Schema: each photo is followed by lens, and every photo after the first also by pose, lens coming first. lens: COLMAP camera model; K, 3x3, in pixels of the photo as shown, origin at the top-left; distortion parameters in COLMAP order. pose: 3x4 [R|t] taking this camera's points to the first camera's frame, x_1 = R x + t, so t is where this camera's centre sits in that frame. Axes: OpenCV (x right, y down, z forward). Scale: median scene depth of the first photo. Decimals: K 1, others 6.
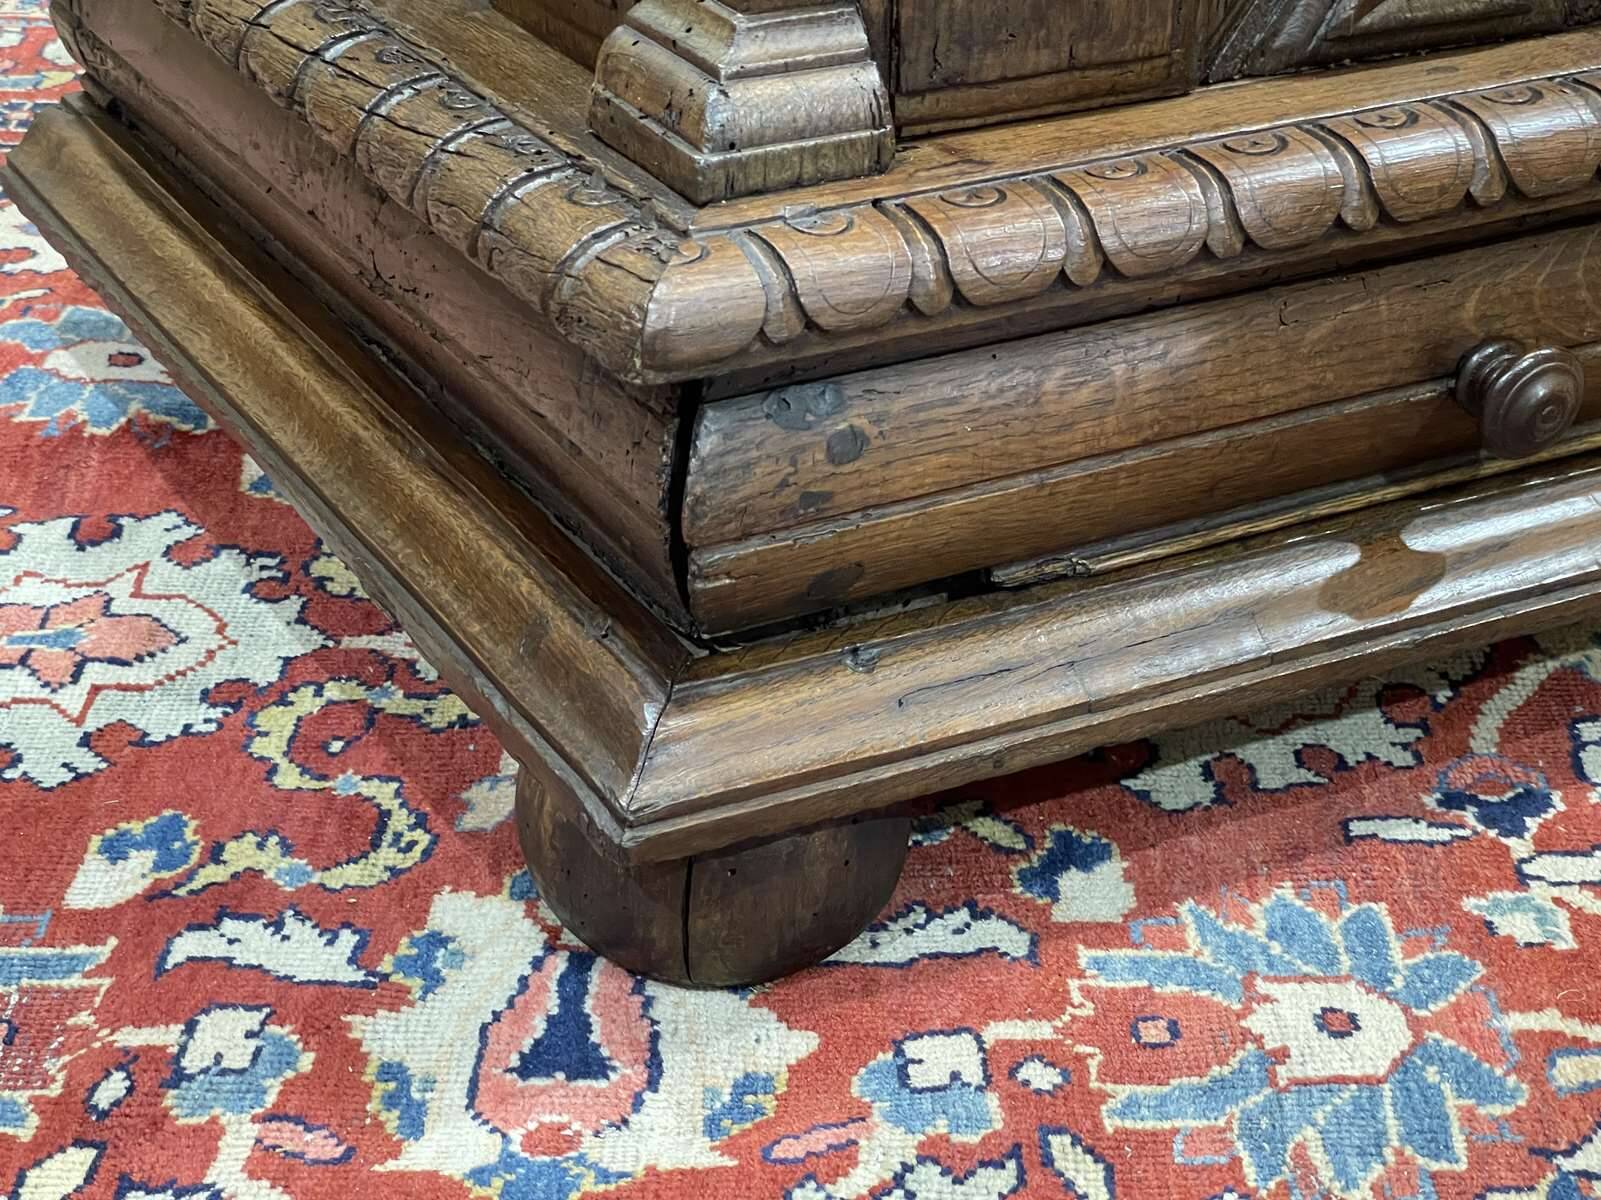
lens RADIAL K [[3058.1, 0, 812.3], [0, 3058.1, 583.3], [0, 0, 1]] dist [0.147924, 0.000000]
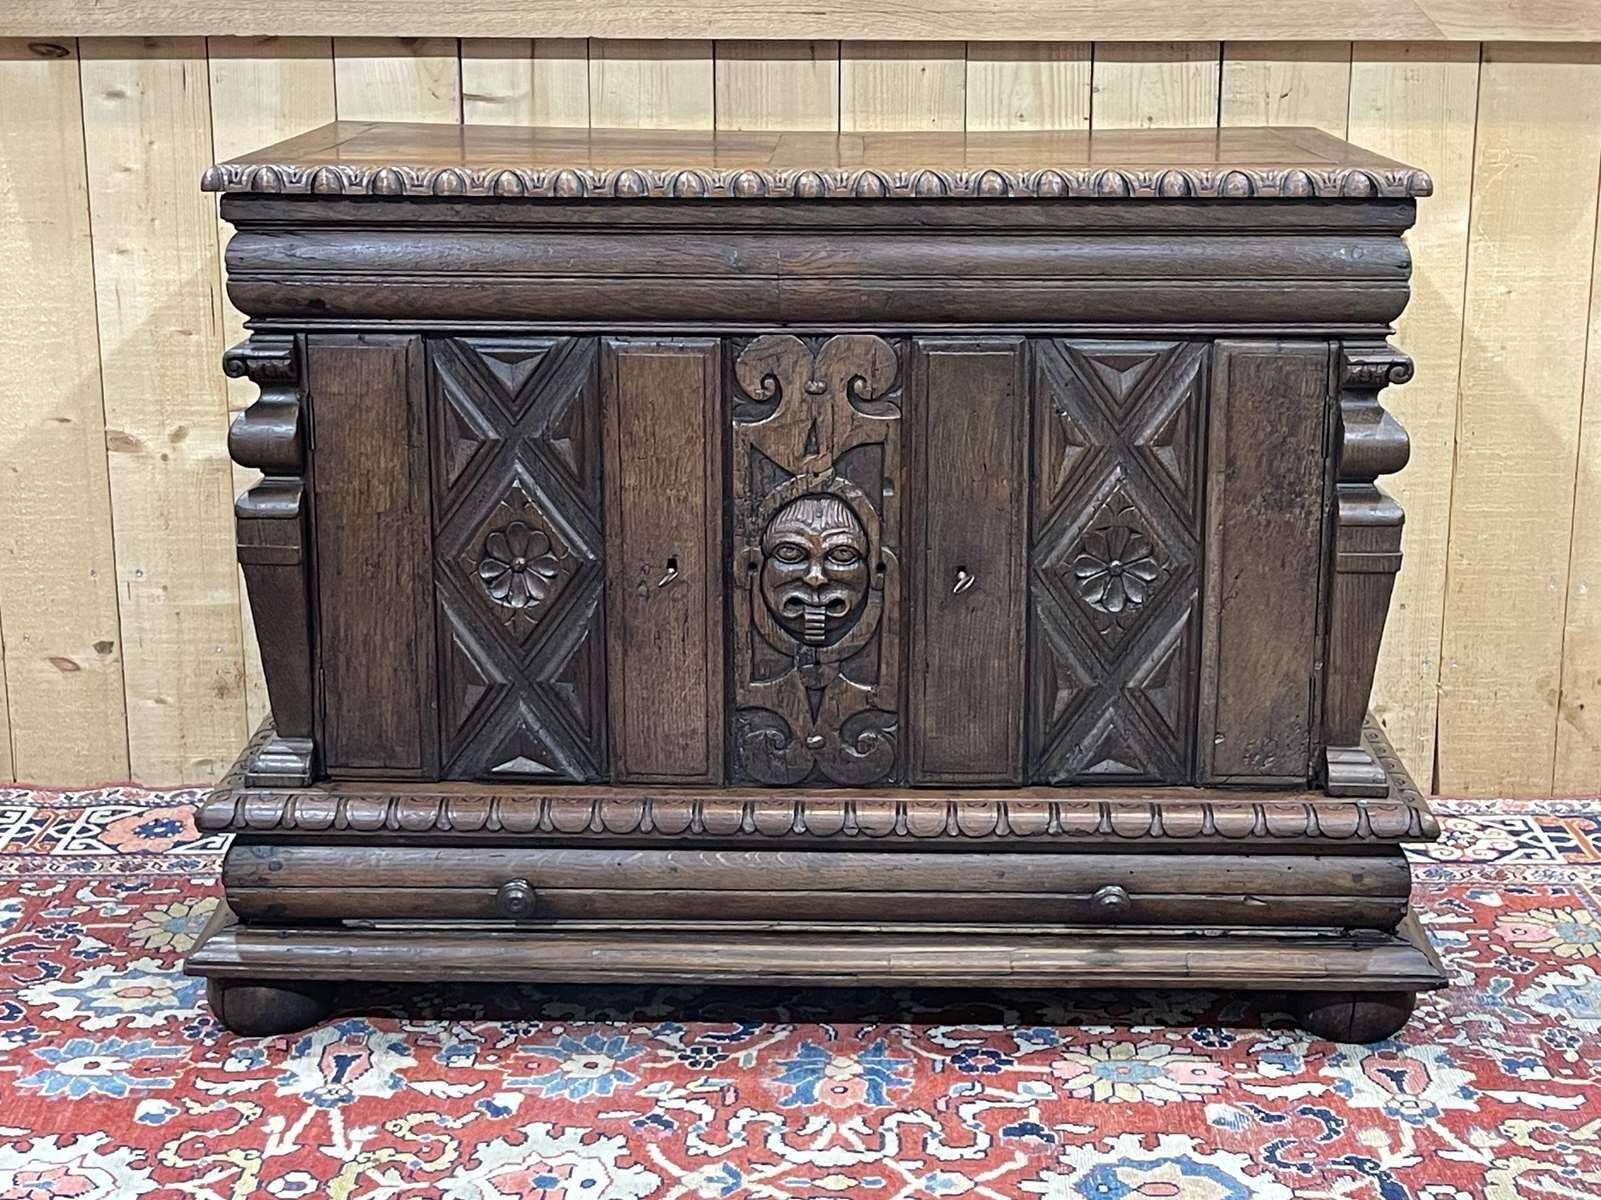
lens RADIAL K [[2614.6, 0, 795.3], [0, 2614.6, 611.8], [0, 0, 1]] dist [0.098442, 0.000000]
pose [[0.873909, 0.116836, -0.471840, 1.668630], [-0.218098, 0.961740, -0.165802, 0.037487], [0.434416, 0.247803, 0.865954, -1.194570]]
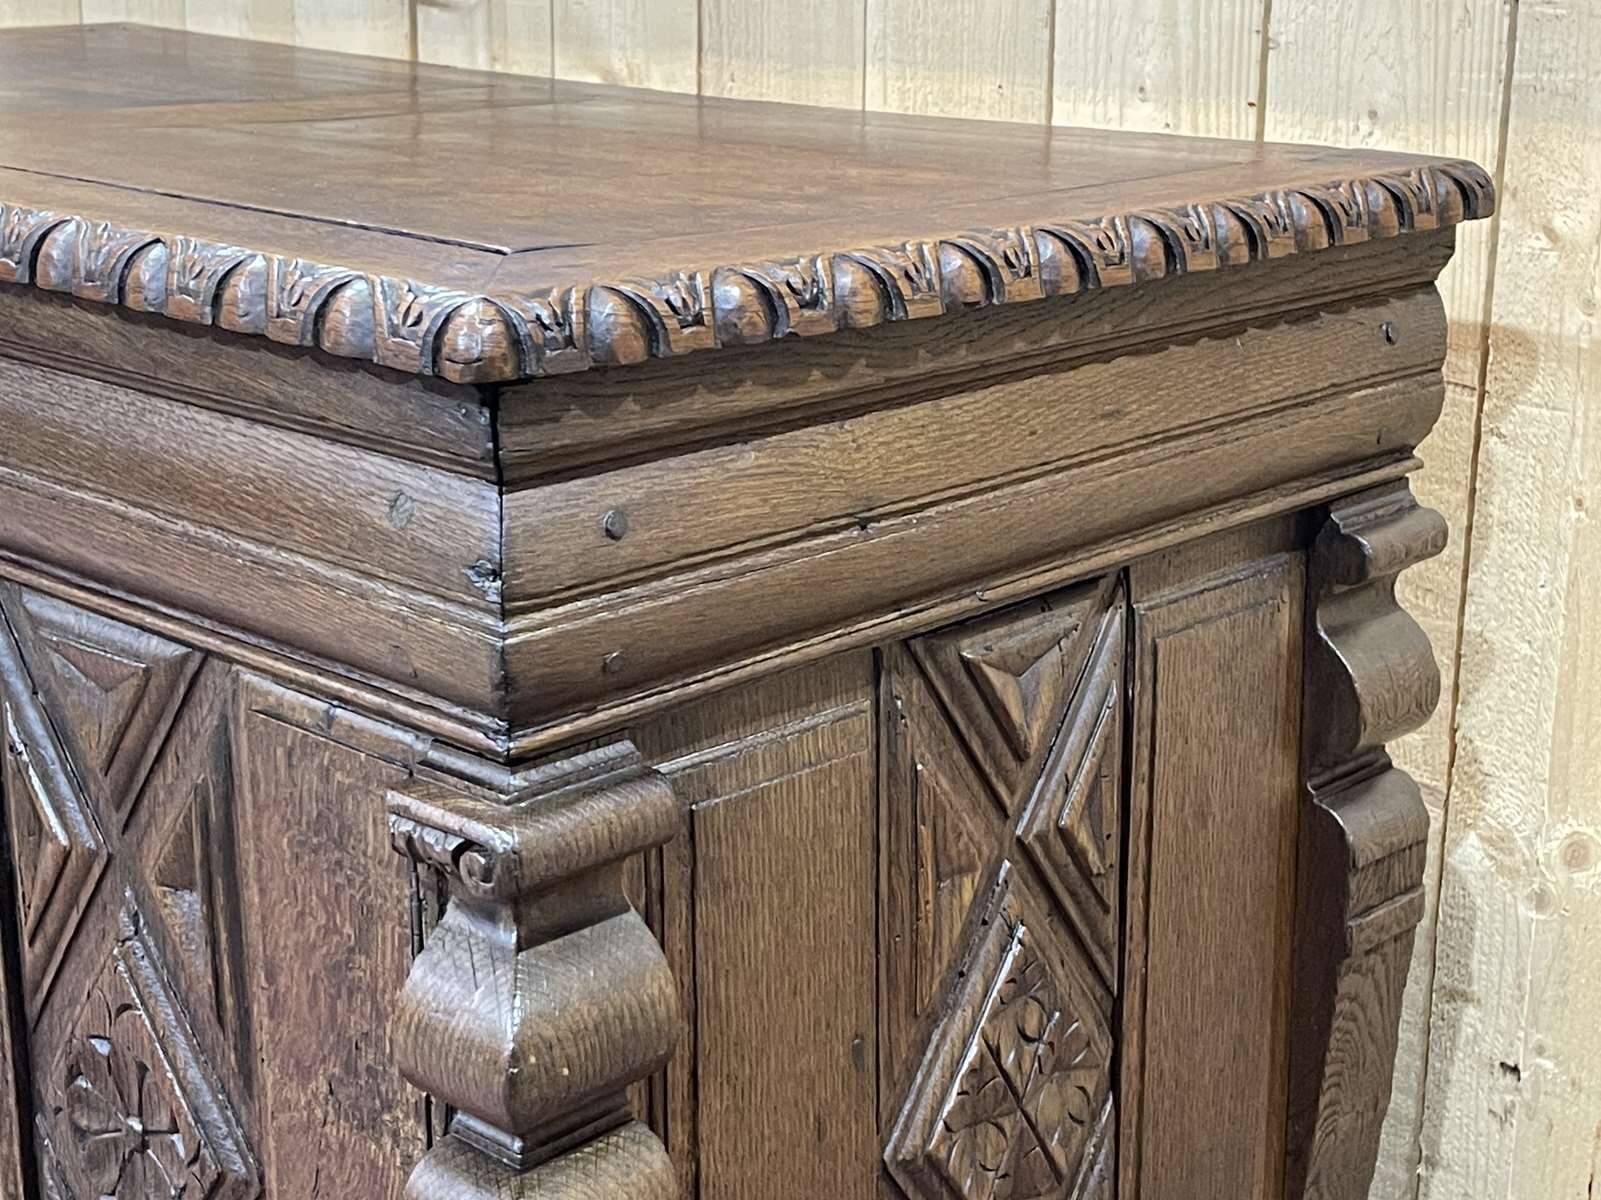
lens RADIAL K [[2614.6, 0, 811.2], [0, 2614.6, 627.4], [0, 0, 1]] dist [0.098442, 0.000000]
pose [[0.326374, 0.265990, -0.907044, 1.764240], [-0.441024, 0.891592, 0.102769, -0.929377], [0.836049, 0.366487, 0.408301, 0.873153]]
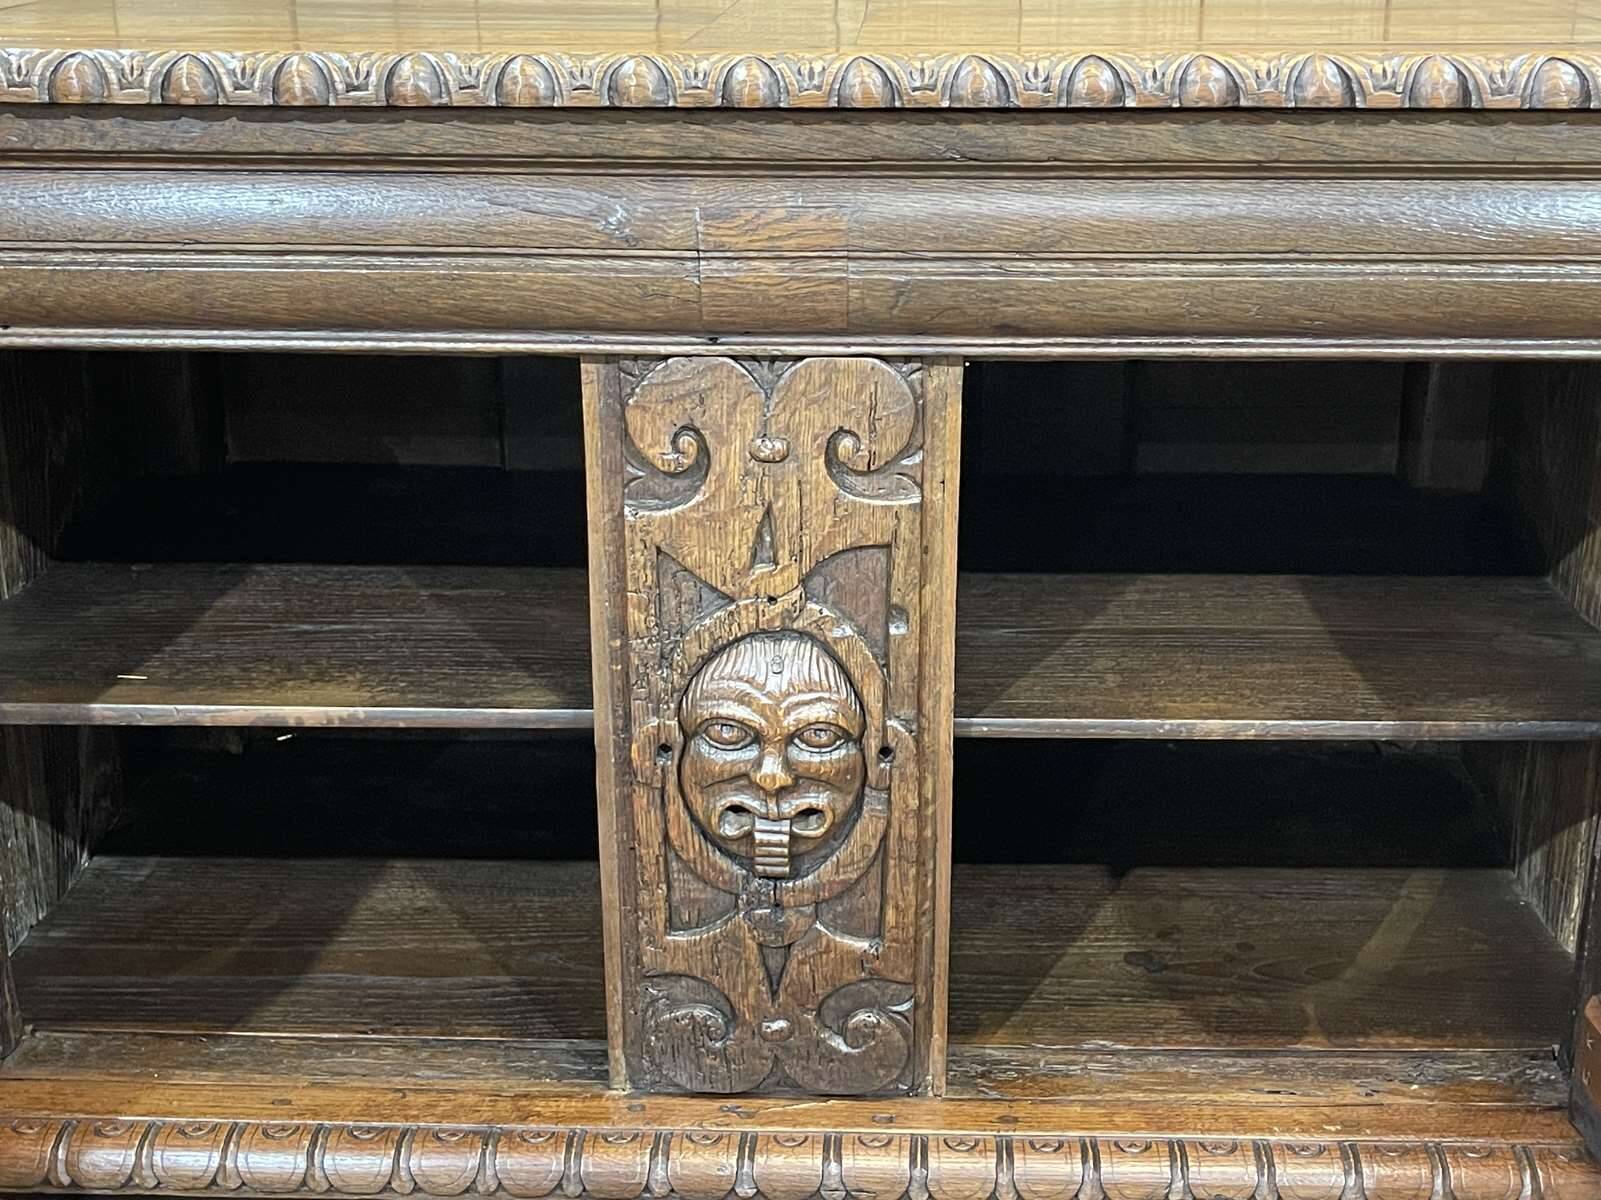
lens RADIAL K [[2083.1, 0, 824.6], [0, 2083.1, 596.2], [0, 0, 1]] dist [0.060034, 0.000000]
pose [[0.868898, 0.158367, -0.468973, 1.035544], [-0.221573, 0.971656, -0.082407, -0.431668], [0.442630, 0.175515, 0.879360, -0.015979]]
